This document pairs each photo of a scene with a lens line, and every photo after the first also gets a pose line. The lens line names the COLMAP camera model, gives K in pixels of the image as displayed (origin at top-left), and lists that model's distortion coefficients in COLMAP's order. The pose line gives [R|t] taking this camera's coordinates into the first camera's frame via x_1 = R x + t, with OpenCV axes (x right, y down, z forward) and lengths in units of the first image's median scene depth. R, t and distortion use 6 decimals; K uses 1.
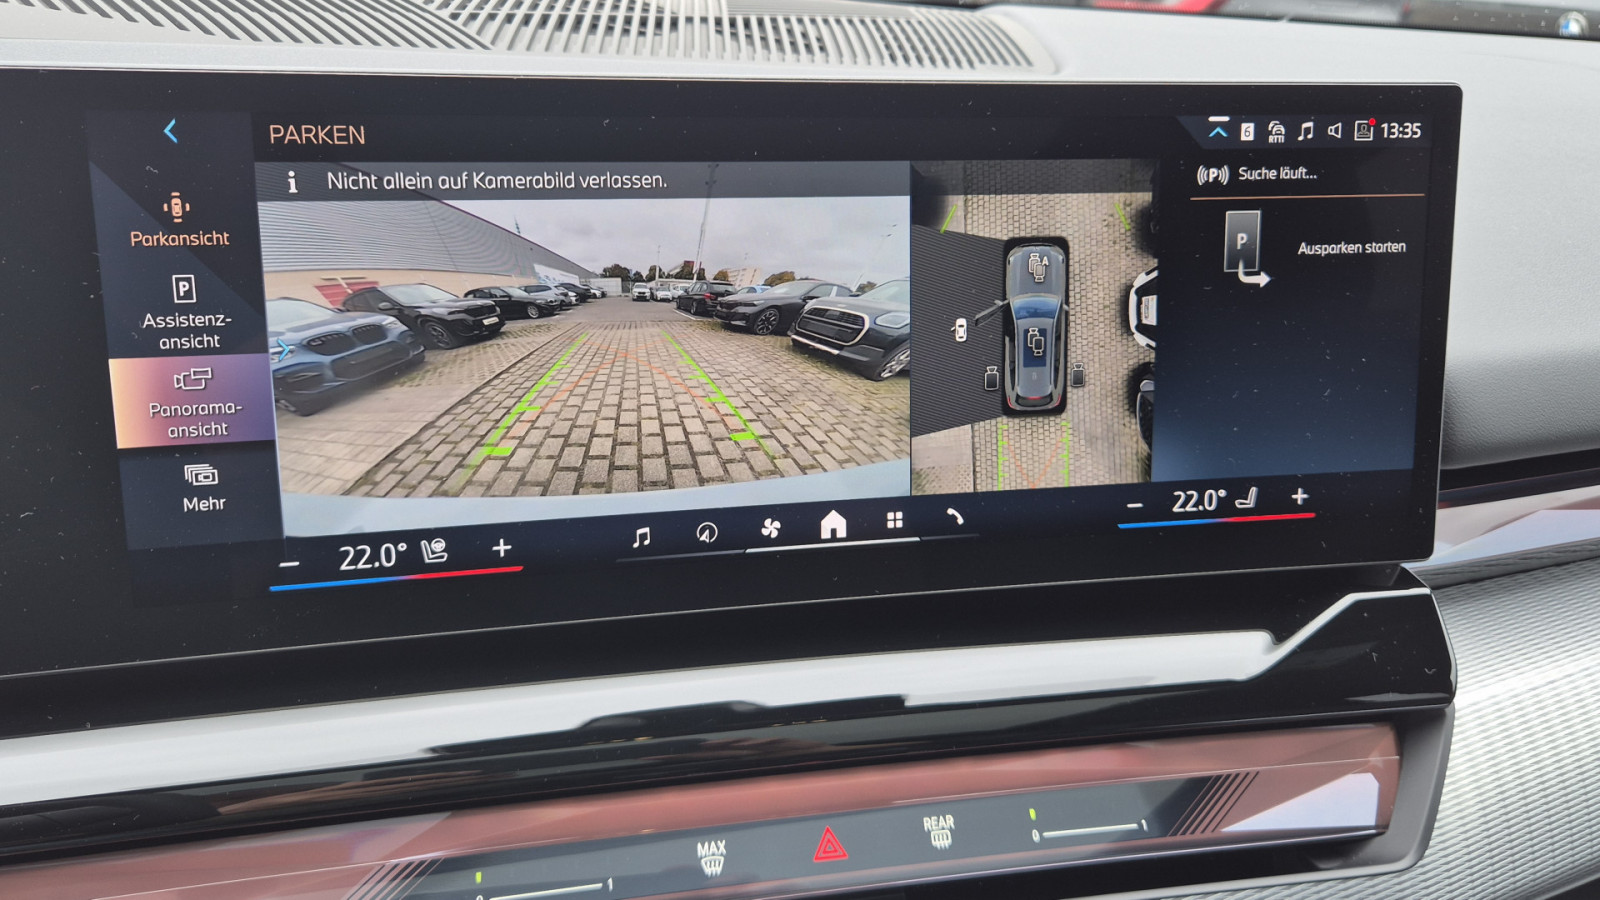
lens RADIAL K [[1099.4, 0, 800.2], [0, 1099.4, 429.8], [0, 0, 1]] dist [-0.005450, 0.000349]
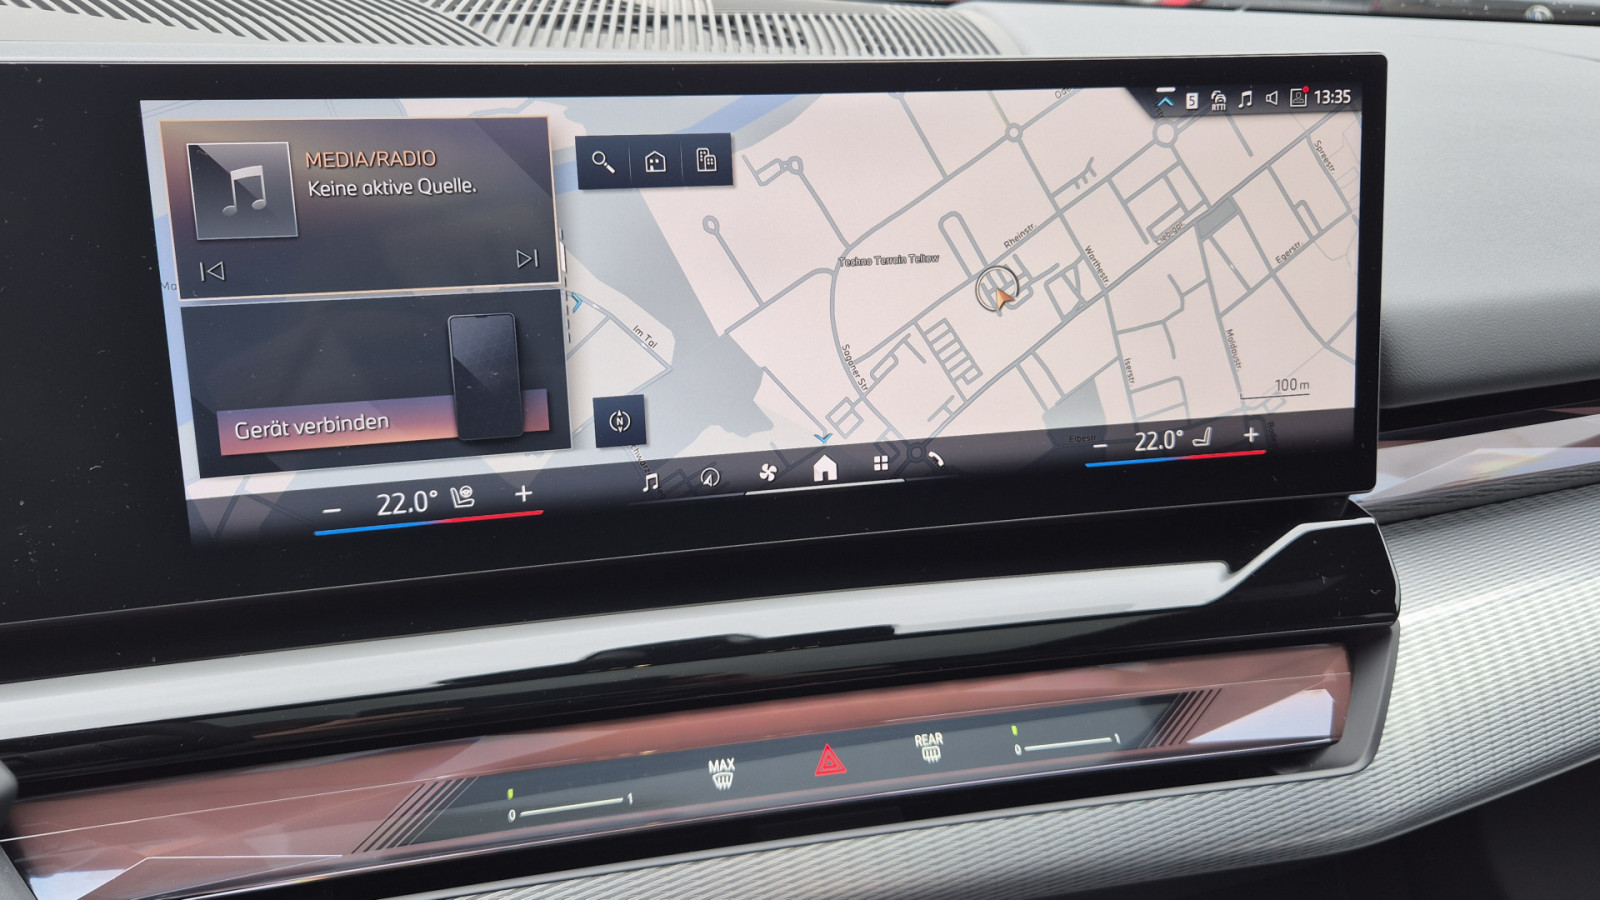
lens RADIAL K [[1113.5, 0, 800.0], [0, 1113.5, 450.0], [0, 0, 1]] dist [-0.001582, -0.003954]
pose [[0.999600, -0.027324, 0.007235, -0.001963], [0.027354, 0.999618, -0.004078, 0.068128], [-0.007121, 0.004274, 0.999966, -0.103428]]
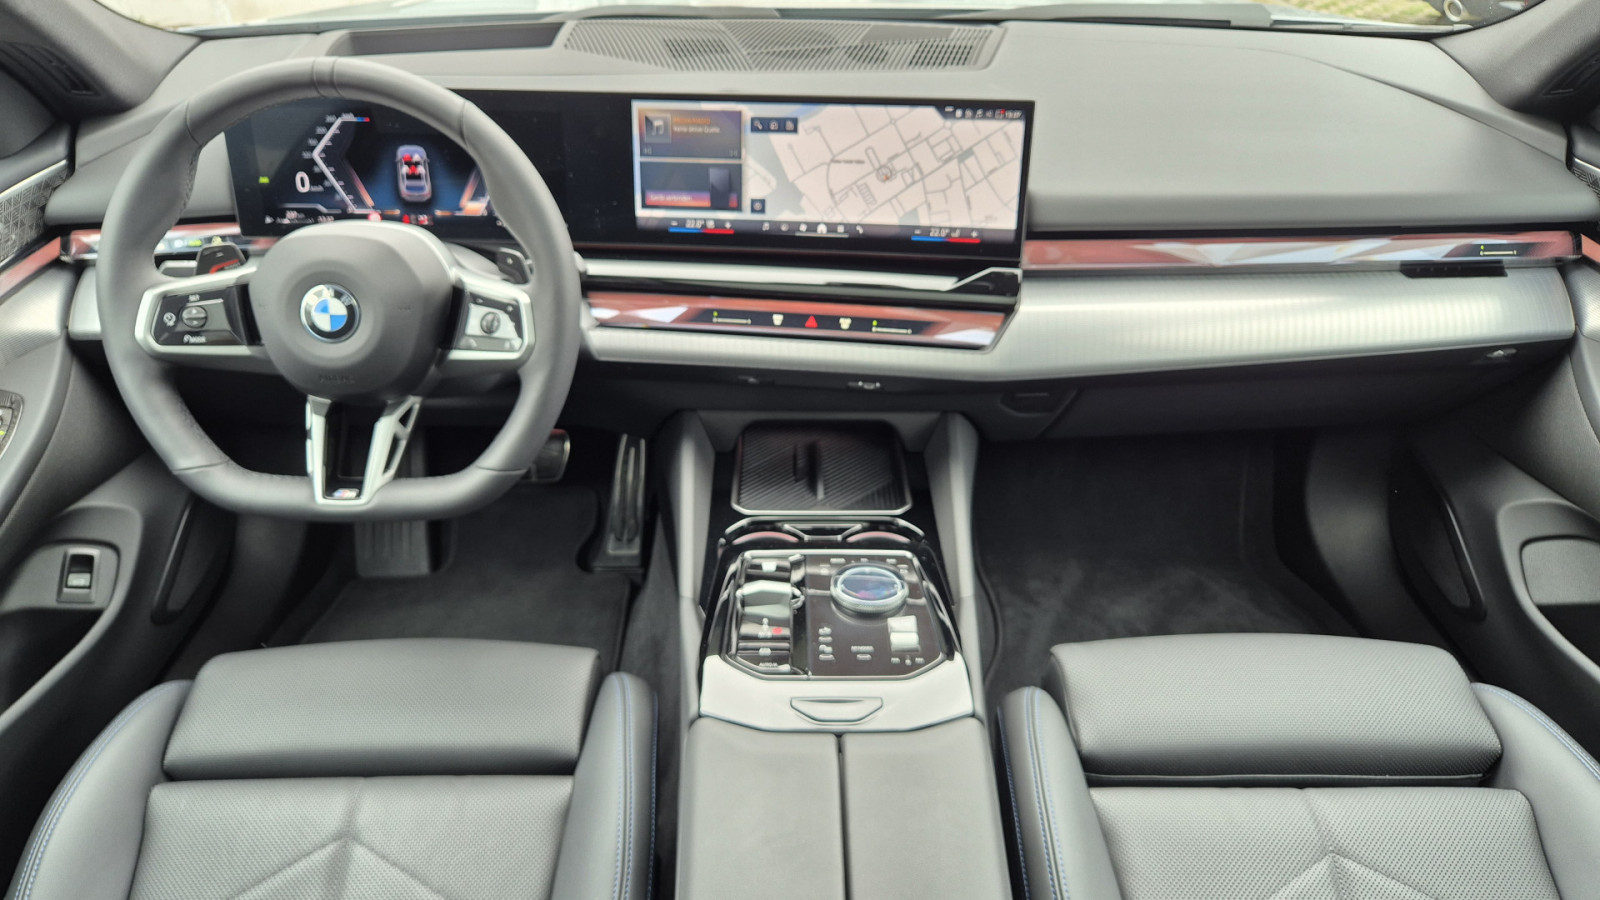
lens RADIAL K [[1099.4, 0, 800.2], [0, 1099.4, 429.8], [0, 0, 1]] dist [-0.005450, 0.000349]
pose [[0.934710, 0.151182, -0.321654, 1.082045], [-0.078071, 0.970252, 0.229162, -0.077108], [0.346731, -0.189088, 0.918708, -2.106050]]
